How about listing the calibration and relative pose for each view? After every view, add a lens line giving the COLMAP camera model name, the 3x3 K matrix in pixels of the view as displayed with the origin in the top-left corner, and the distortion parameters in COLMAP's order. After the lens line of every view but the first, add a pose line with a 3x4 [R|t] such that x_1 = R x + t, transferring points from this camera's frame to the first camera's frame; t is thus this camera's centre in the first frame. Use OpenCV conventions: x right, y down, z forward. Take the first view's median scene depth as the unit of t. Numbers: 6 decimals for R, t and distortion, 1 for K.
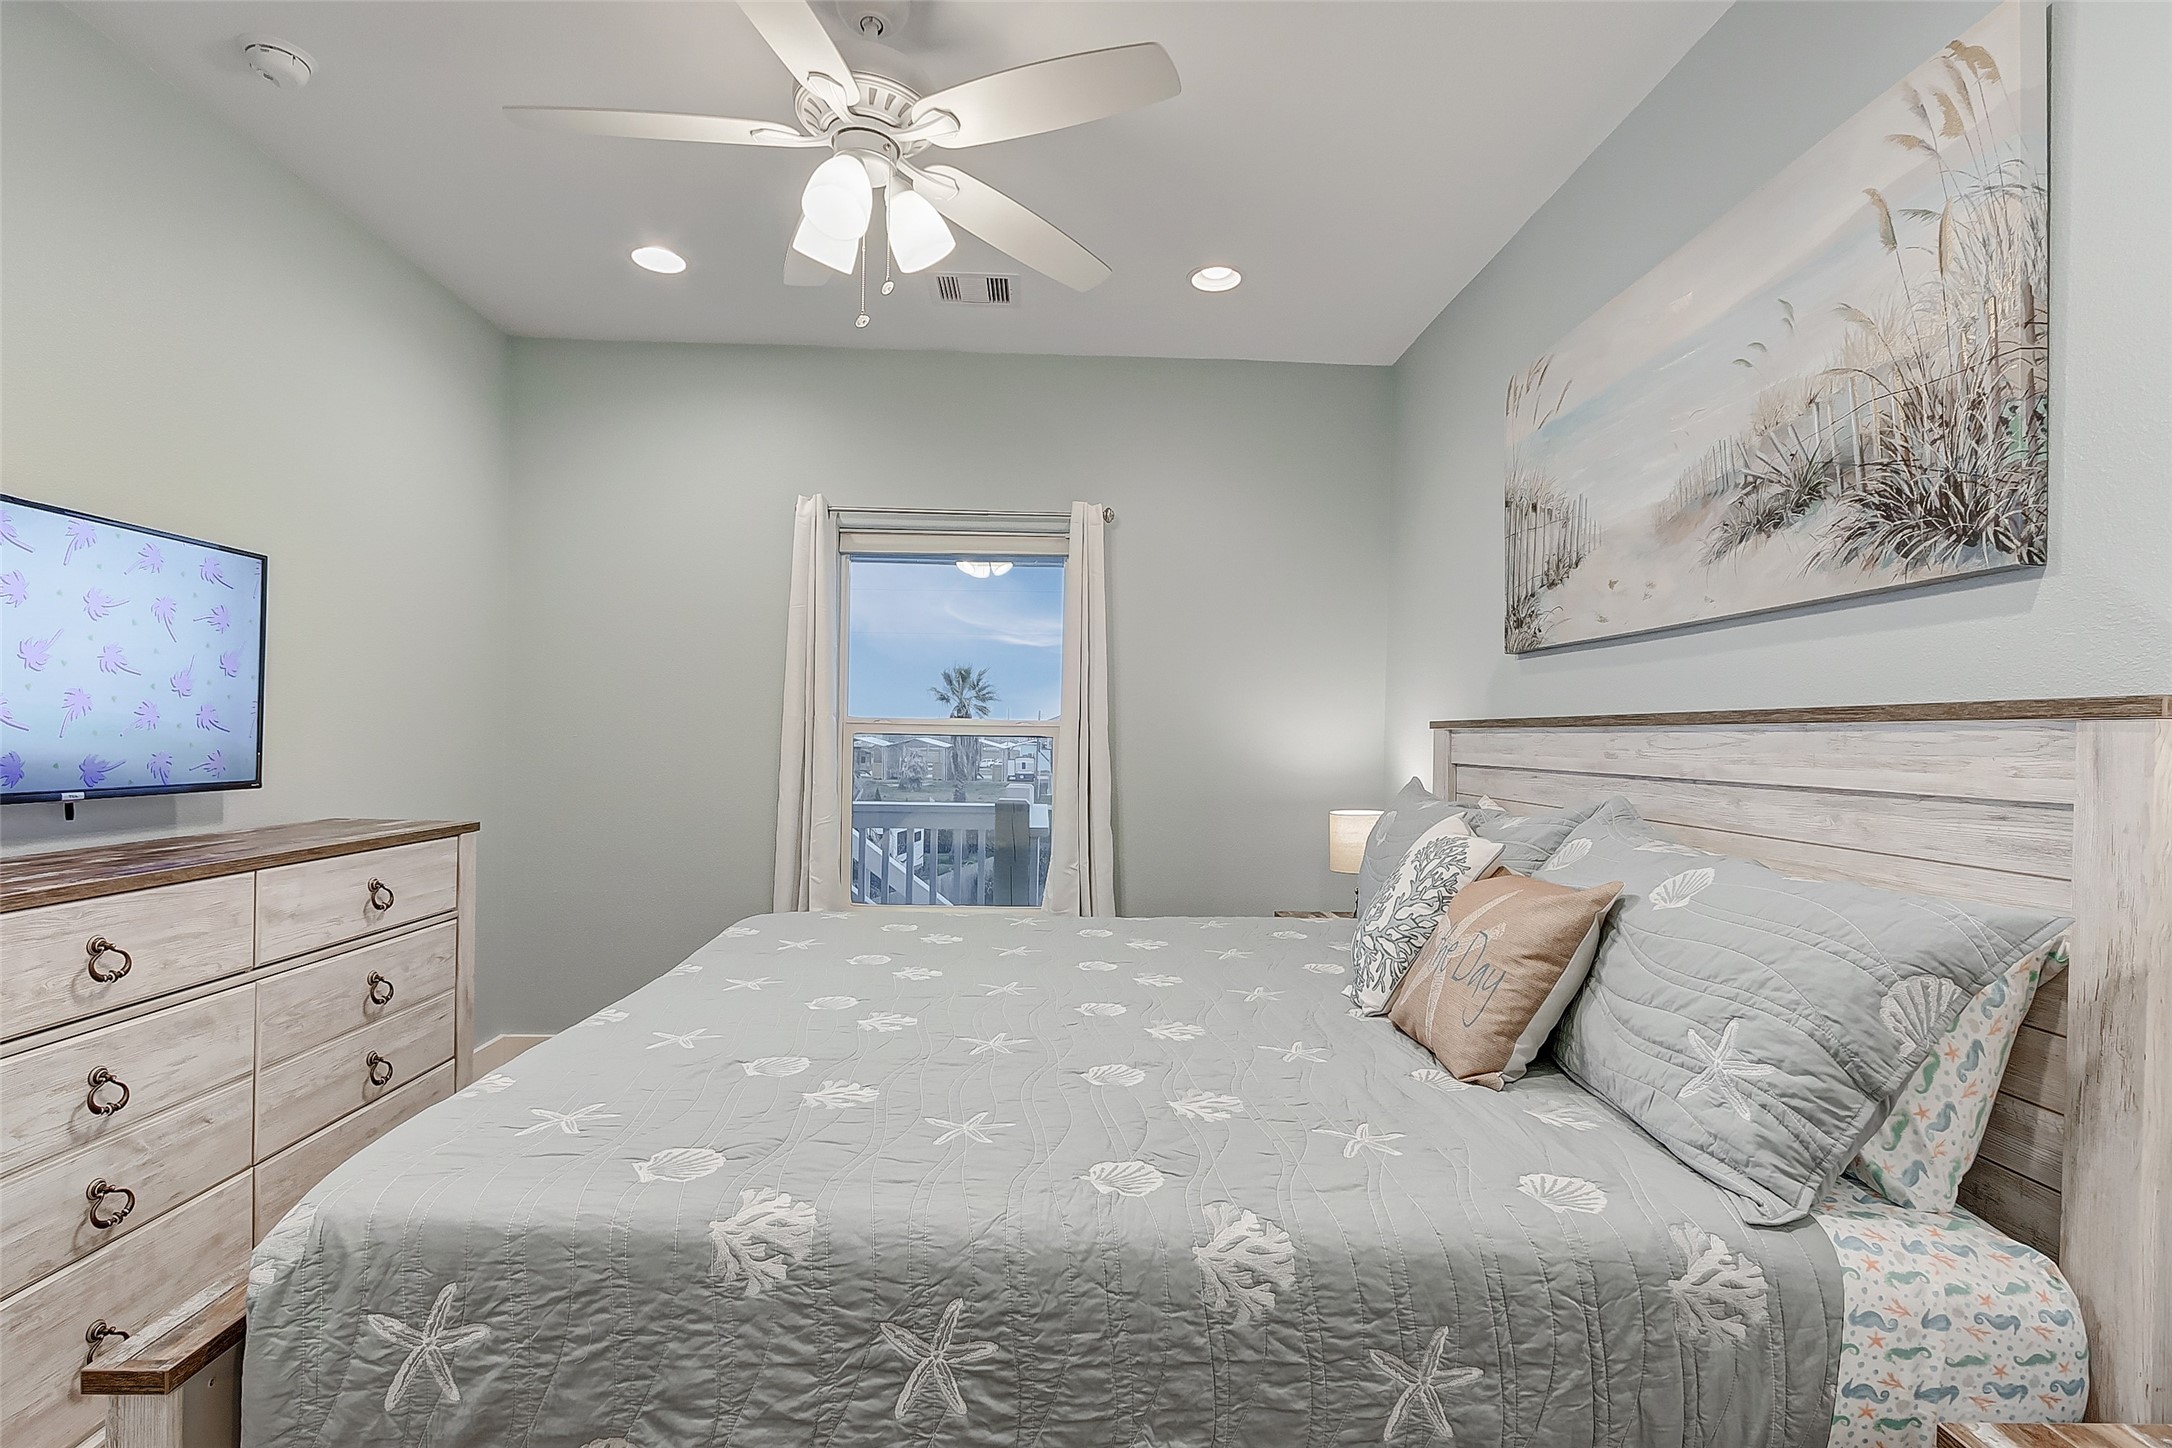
lens RADIAL K [[1033.2, 0, 1086.0], [0, 1033.2, 726.9], [0, 0, 1]] dist [0.000260, -0.002392]
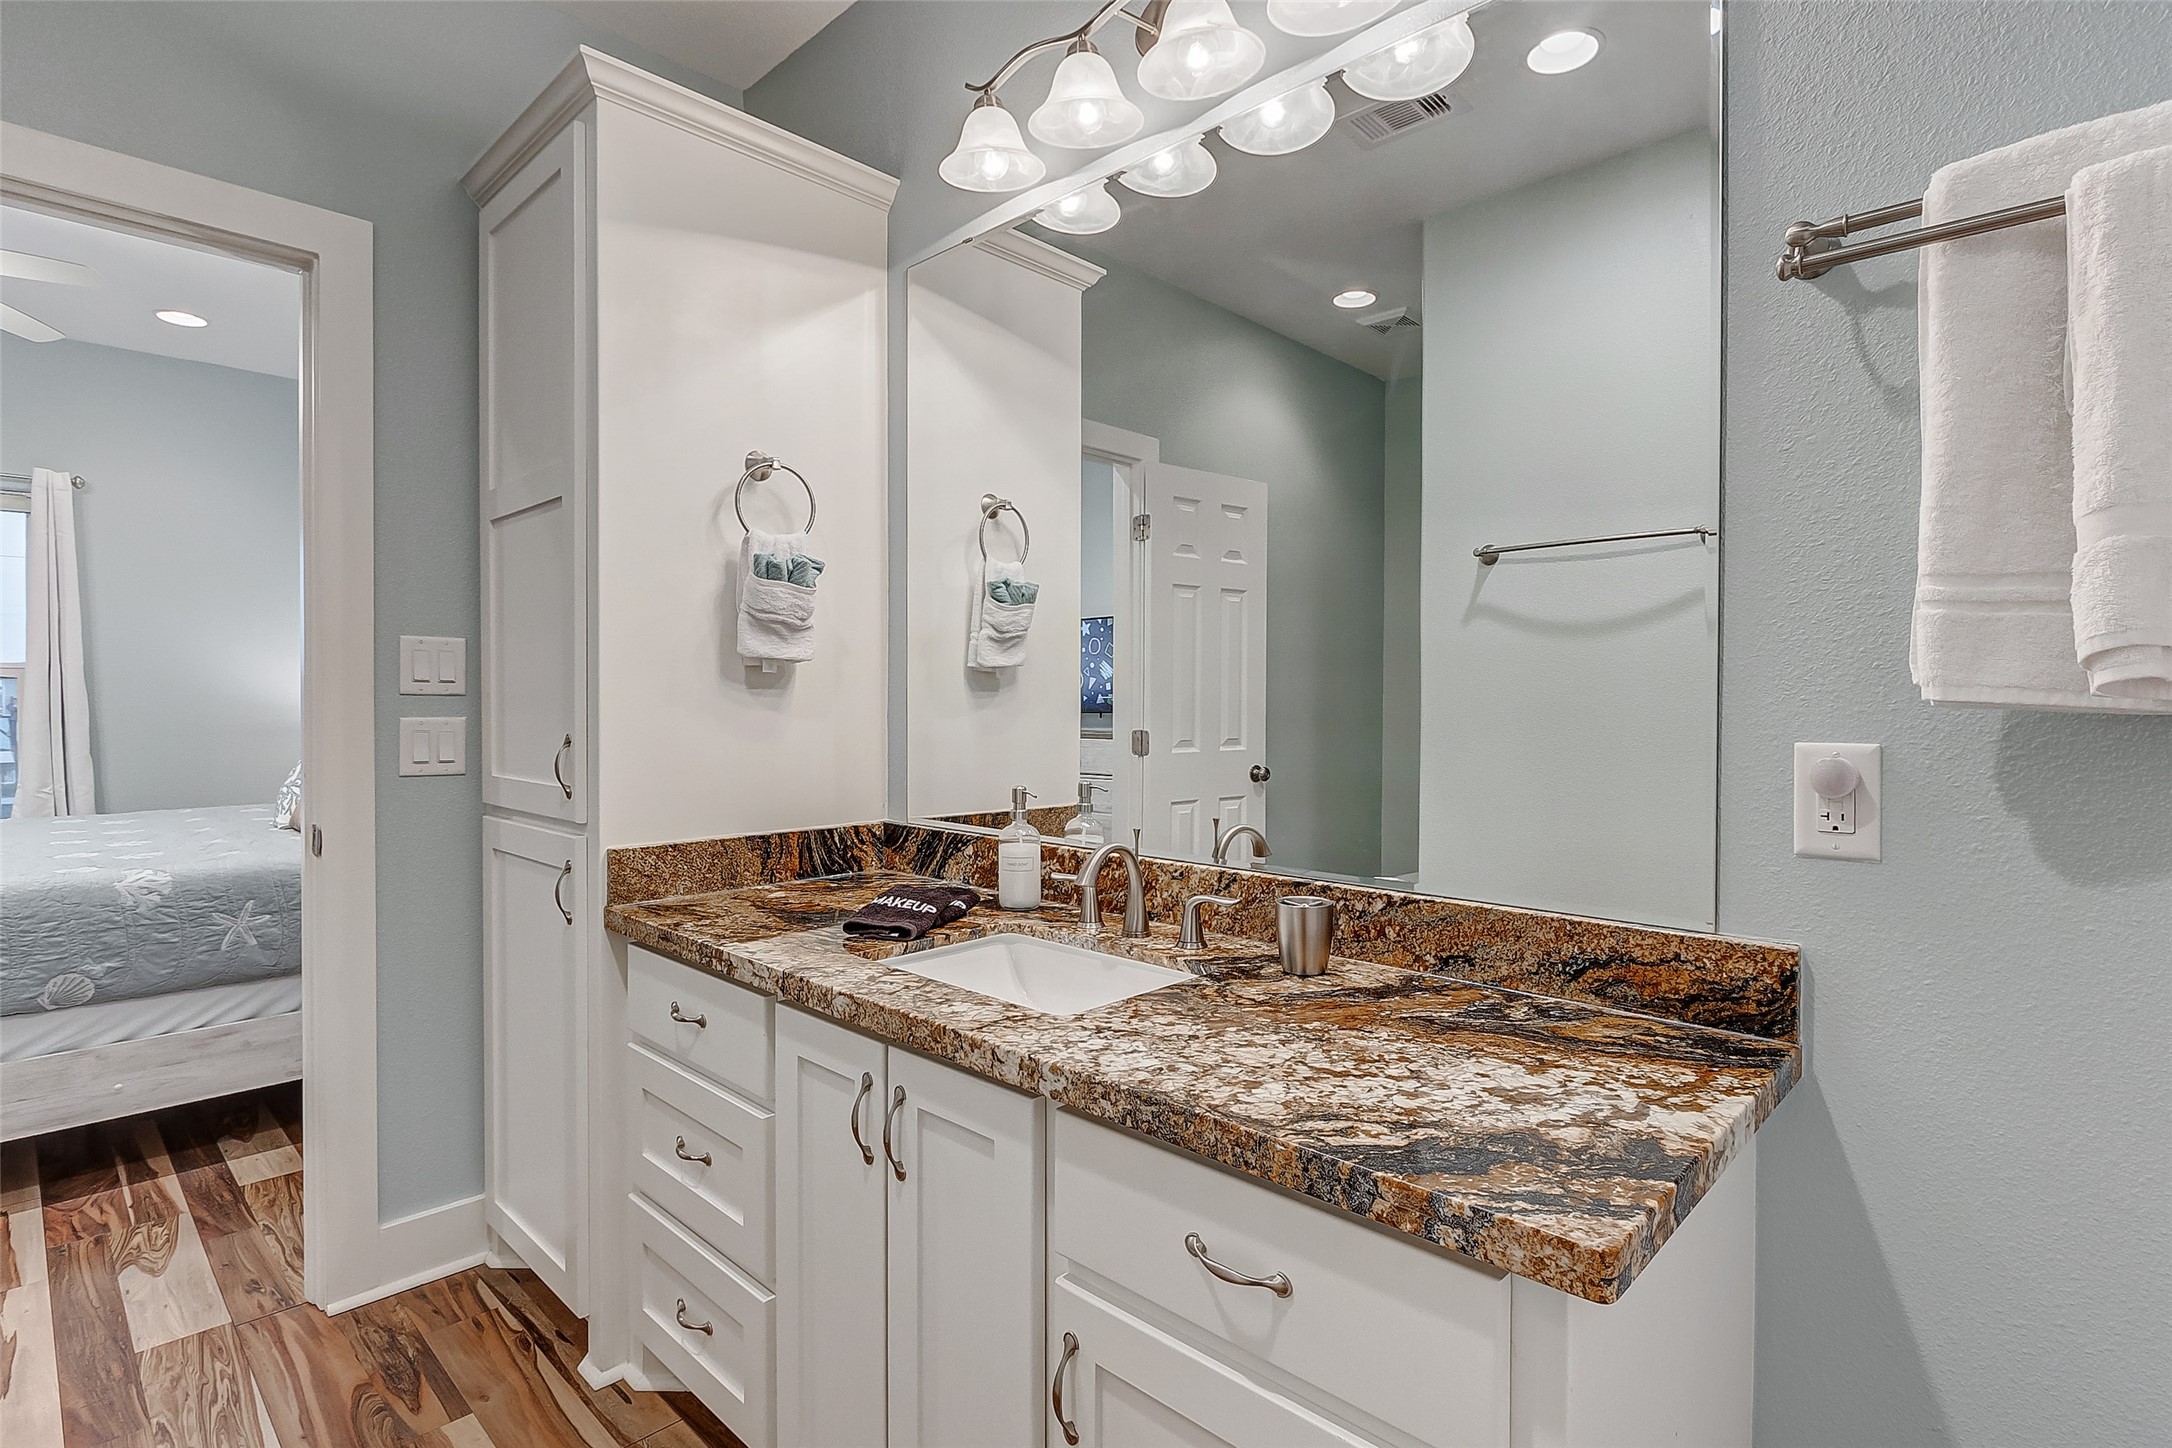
lens RADIAL K [[1033.2, 0, 1078.4], [0, 1033.2, 738.0], [0, 0, 1]] dist [0.000260, -0.002392]
pose [[0.720092, -0.029500, 0.693251, 0.049130], [-0.006350, 0.998774, 0.049097, 0.039721], [-0.693850, -0.039756, 0.719021, -1.539781]]
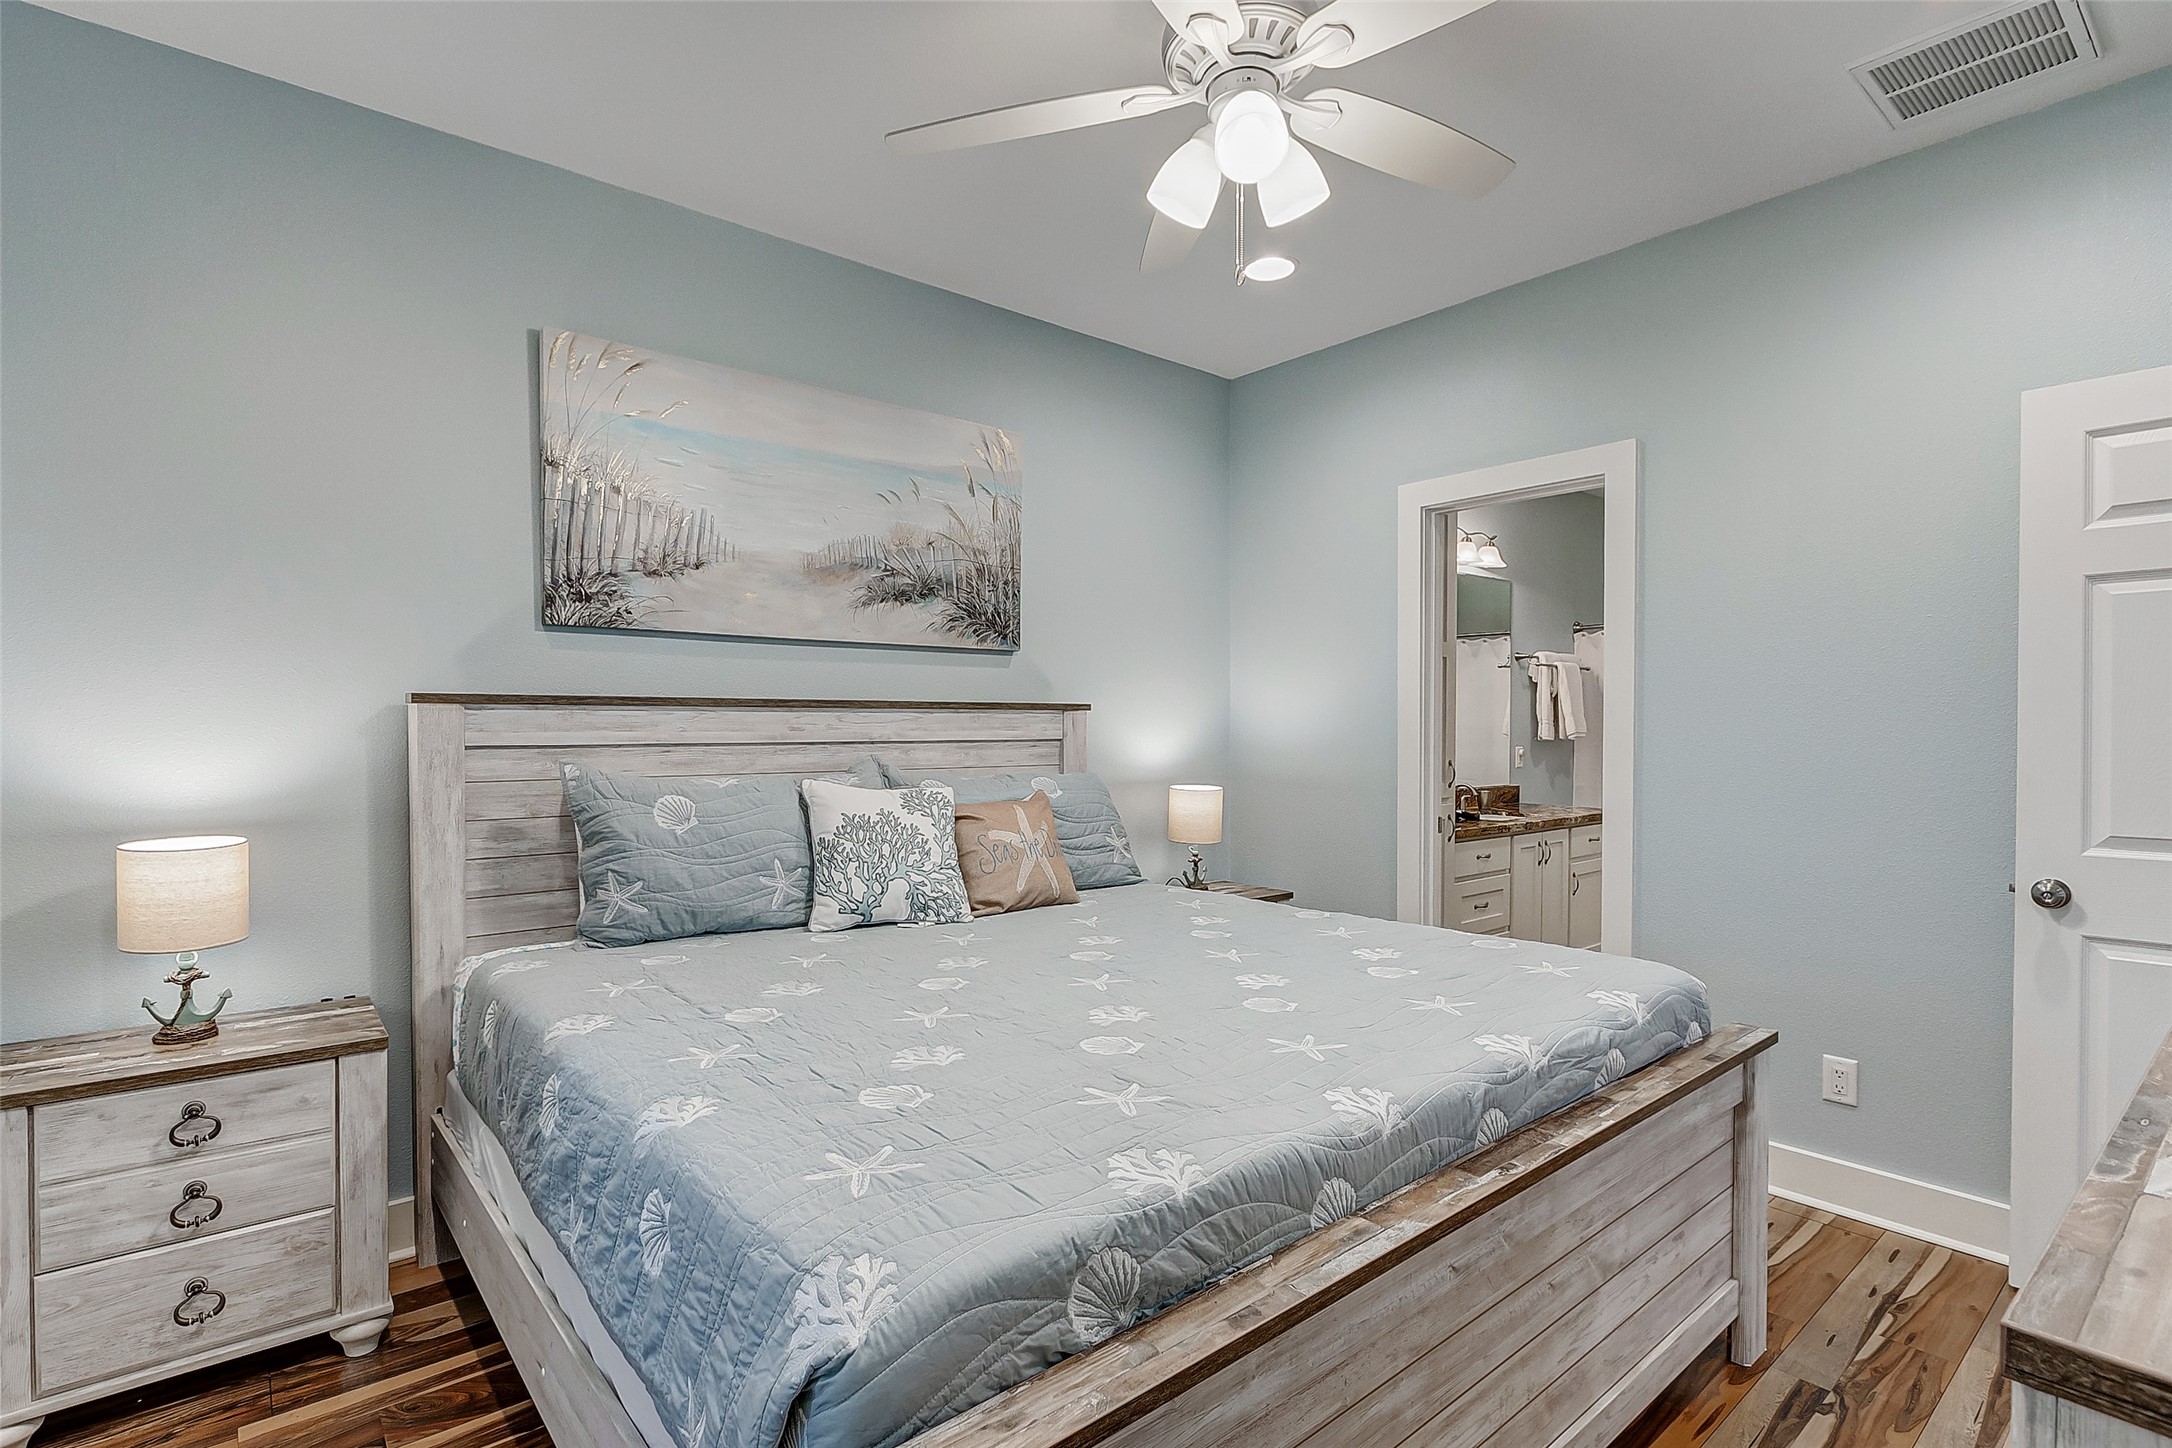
lens RADIAL K [[1033.2, 0, 1077.3], [0, 1033.2, 744.3], [0, 0, 1]] dist [0.000260, -0.002392]
pose [[-0.595011, -0.018067, 0.803515, -1.084818], [-0.009217, 0.999835, 0.015656, 0.031801], [-0.803665, 0.001909, -0.595079, 2.023049]]
